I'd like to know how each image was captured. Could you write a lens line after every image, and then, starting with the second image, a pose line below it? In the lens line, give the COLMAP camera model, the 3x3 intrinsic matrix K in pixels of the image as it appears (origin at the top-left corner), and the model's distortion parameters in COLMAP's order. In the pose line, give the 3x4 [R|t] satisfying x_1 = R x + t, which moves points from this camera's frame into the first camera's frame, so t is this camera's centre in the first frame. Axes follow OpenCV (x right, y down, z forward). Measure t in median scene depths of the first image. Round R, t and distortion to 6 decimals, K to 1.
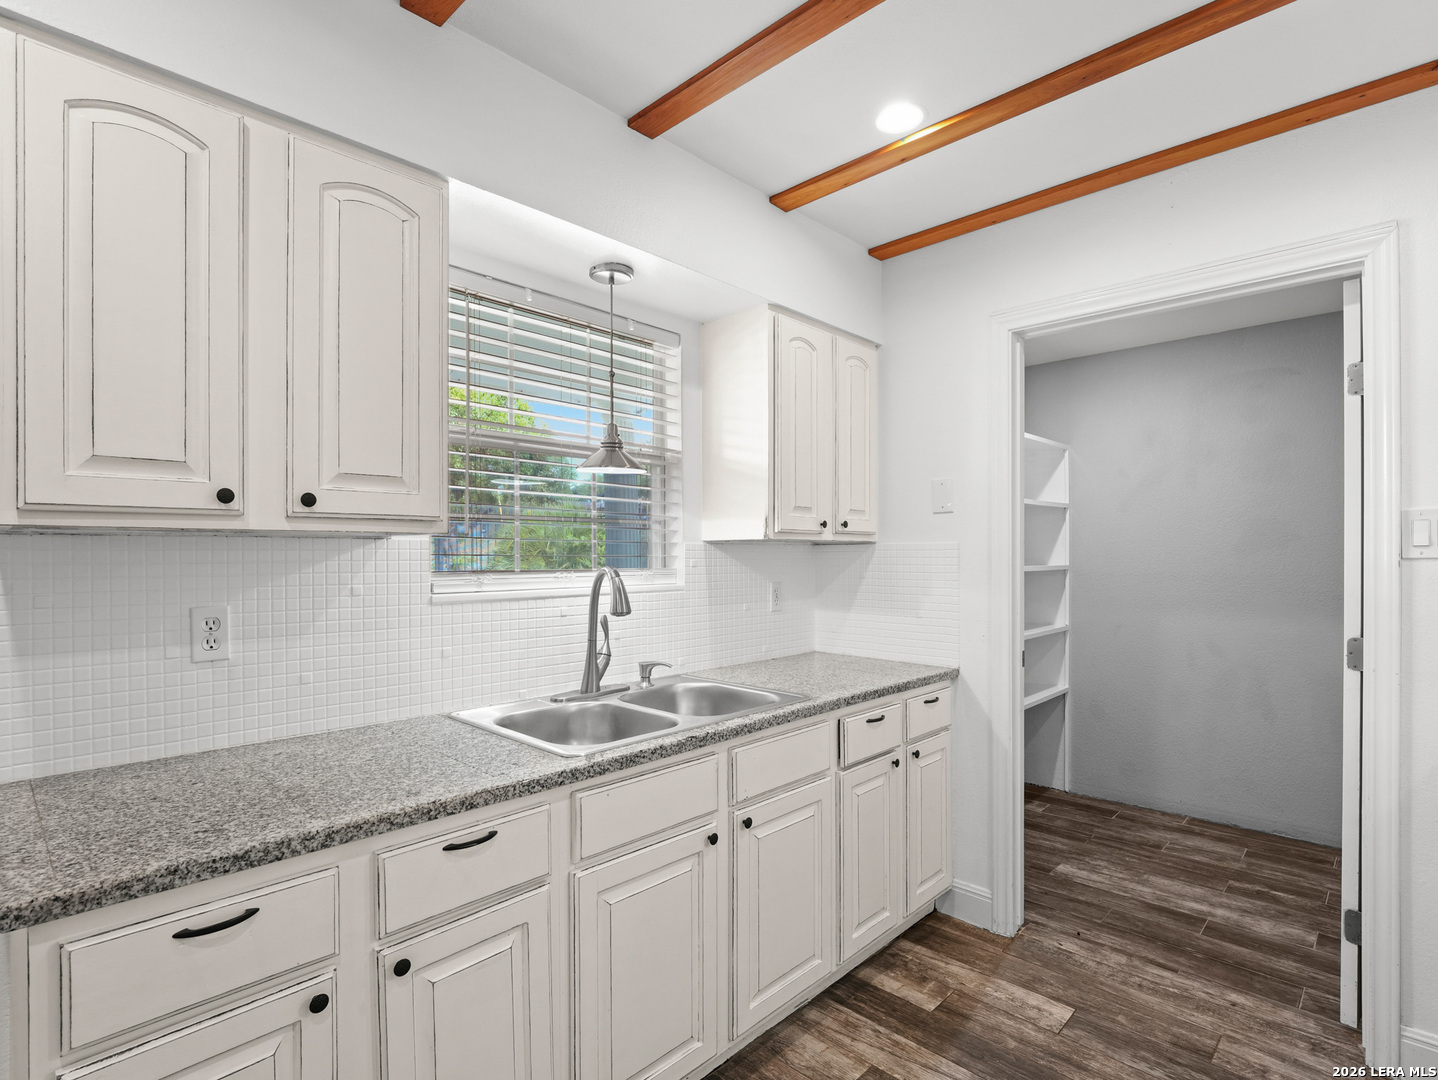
lens RADIAL K [[730.7, 0, 713.7], [0, 730.7, 554.1], [0, 0, 1]] dist [-0.009707, 0.001418]
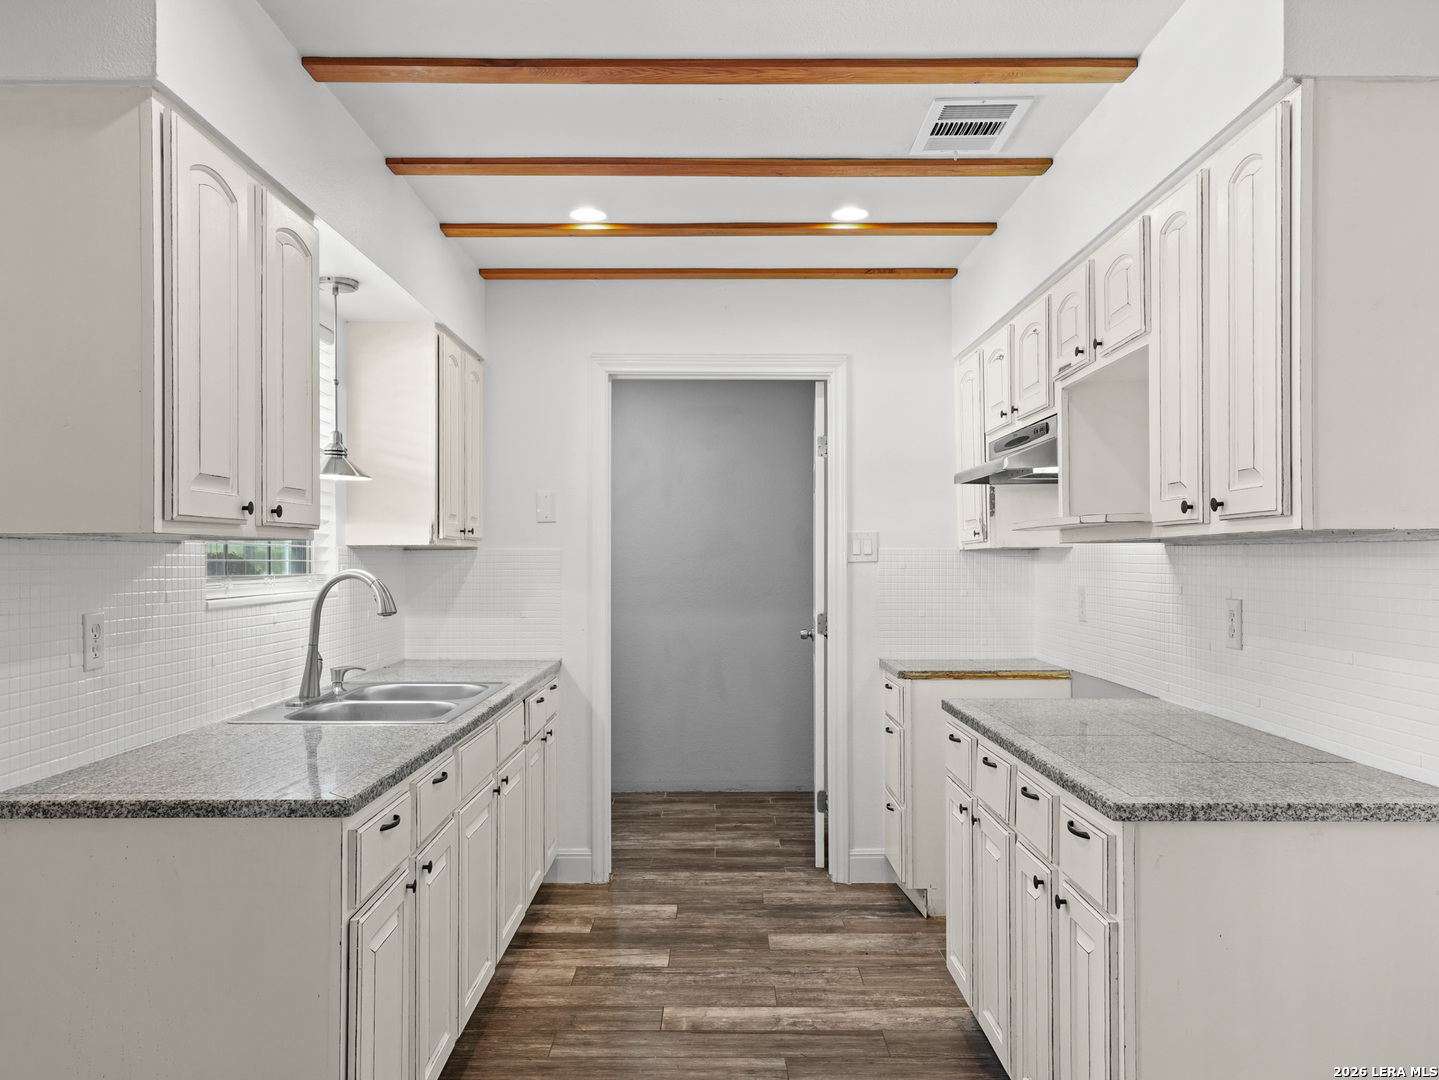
lens RADIAL K [[1046.2, 0, 715.9], [0, 1046.2, 546.0], [0, 0, 1]] dist [0.031068, 0.001965]
pose [[0.722349, 0.009177, 0.691468, -0.684172], [-0.000006, 0.999912, -0.013265, 0.001024], [-0.691529, 0.009578, 0.722285, -0.380146]]
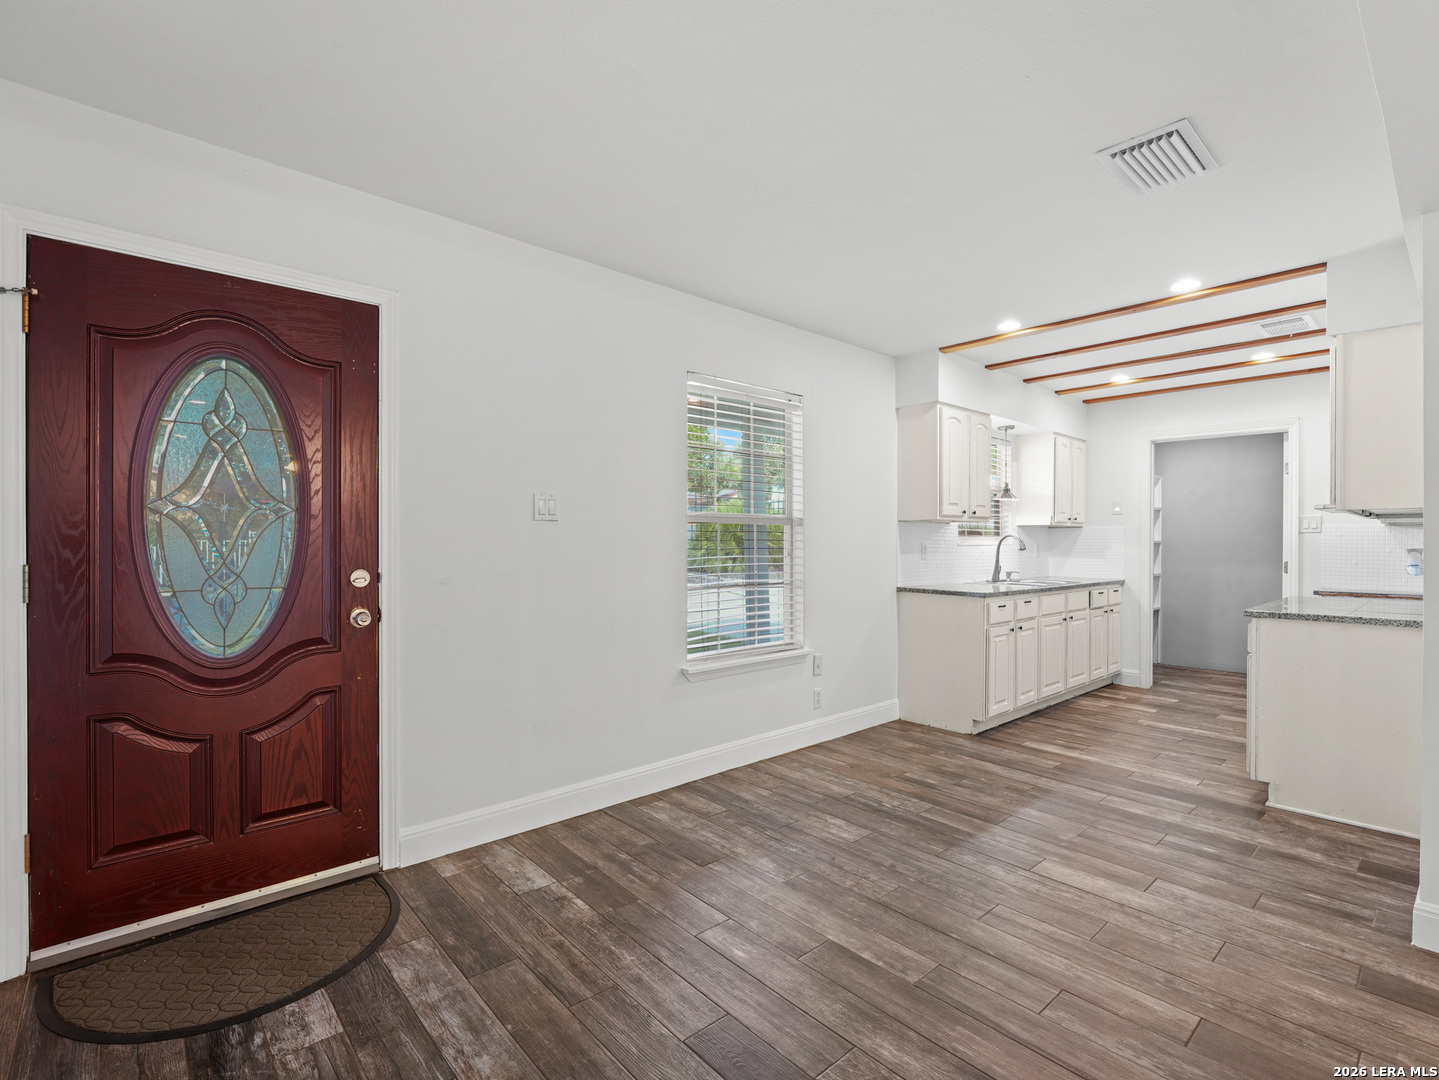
lens RADIAL K [[682.7, 0, 709.2], [0, 682.7, 543.3], [0, 0, 1]] dist [-0.029105, 0.003834]
pose [[0.995629, 0.008379, -0.093017, -0.897662], [-0.008066, 0.999960, 0.003748, 0.044482], [0.093044, -0.002982, 0.995657, -1.463899]]
